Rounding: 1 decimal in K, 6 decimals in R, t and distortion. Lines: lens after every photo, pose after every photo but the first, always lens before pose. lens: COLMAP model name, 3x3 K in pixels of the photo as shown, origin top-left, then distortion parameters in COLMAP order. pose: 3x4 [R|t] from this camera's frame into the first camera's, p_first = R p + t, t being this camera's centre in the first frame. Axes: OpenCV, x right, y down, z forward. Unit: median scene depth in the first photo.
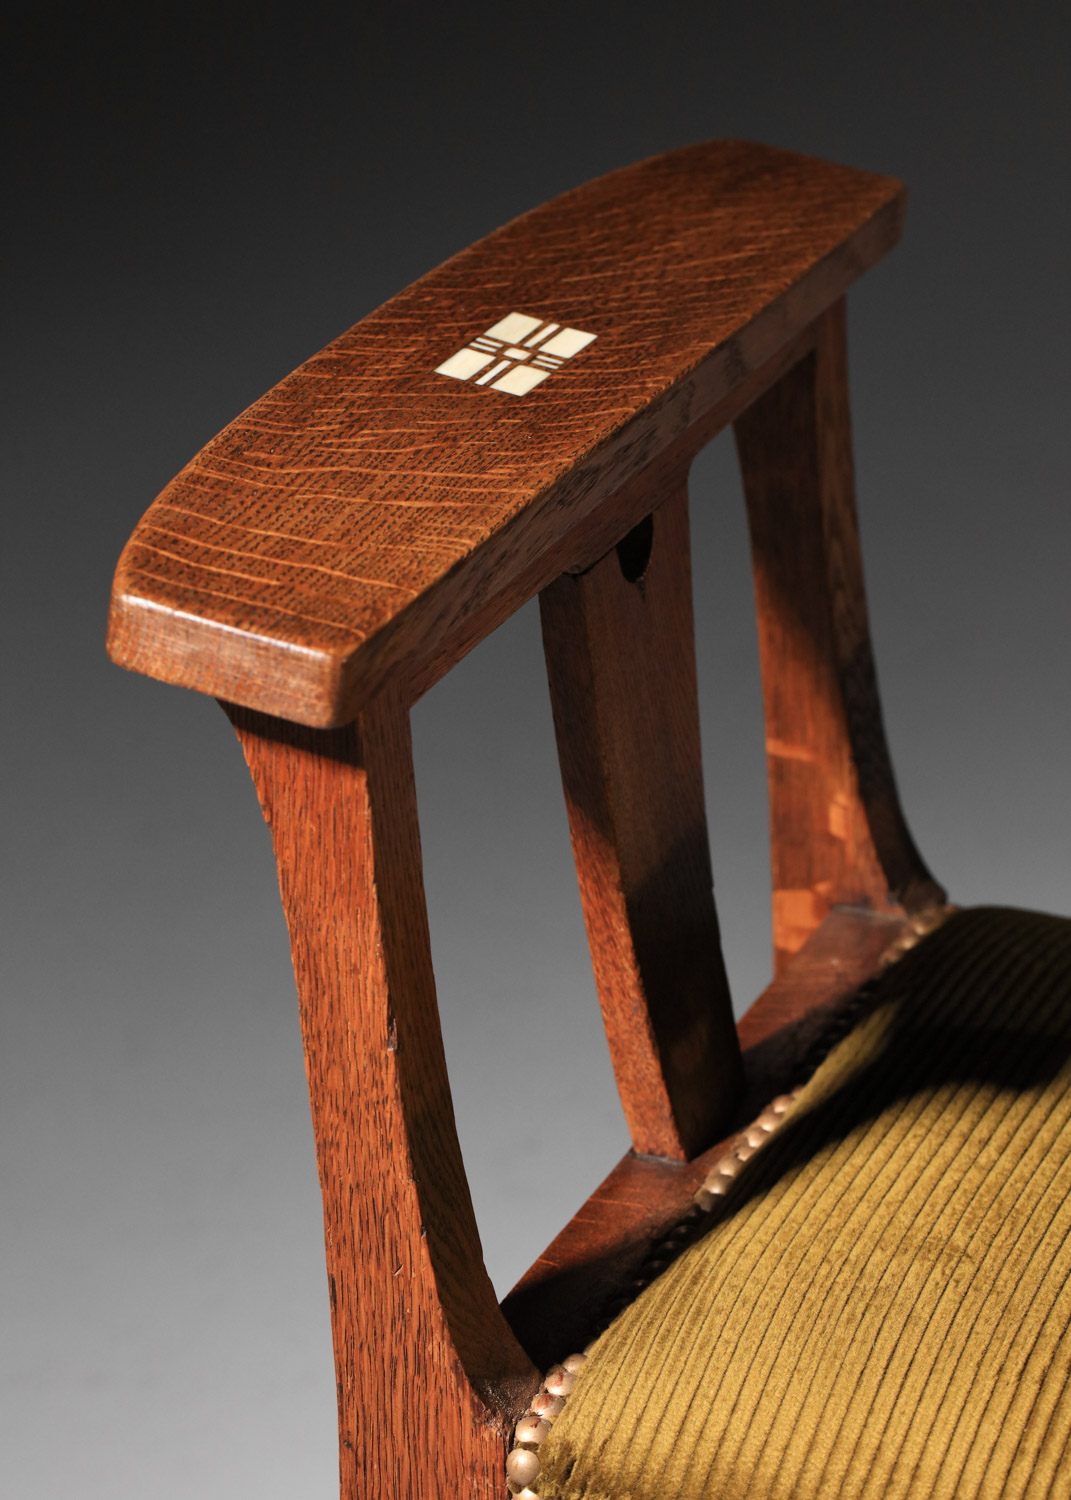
lens RADIAL K [[4712.6, 0, 535.5], [0, 4712.6, 750.0], [0, 0, 1]] dist [0.041082, 0.699198]
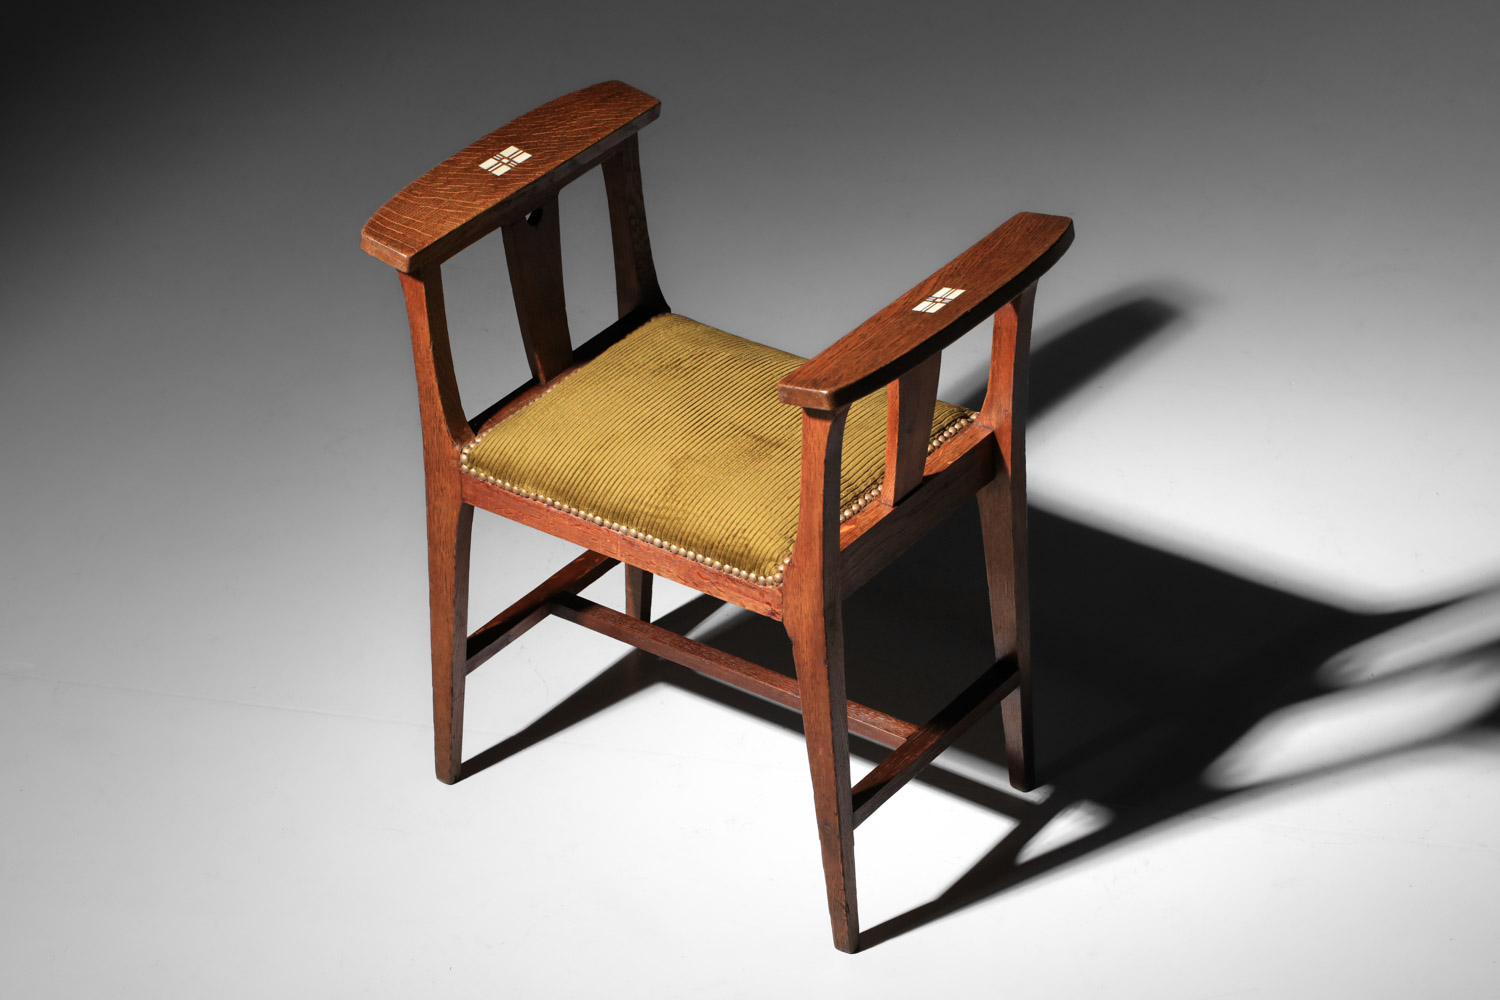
lens RADIAL K [[4218.0, 0, 750.0], [0, 4218.0, 500.0], [0, 0, 1]] dist [-0.035625, 0.134110]
pose [[0.972351, 0.122929, -0.198550, 0.904420], [-0.090483, 0.982141, 0.164958, -0.400849], [0.215282, -0.142432, 0.966109, -2.261757]]
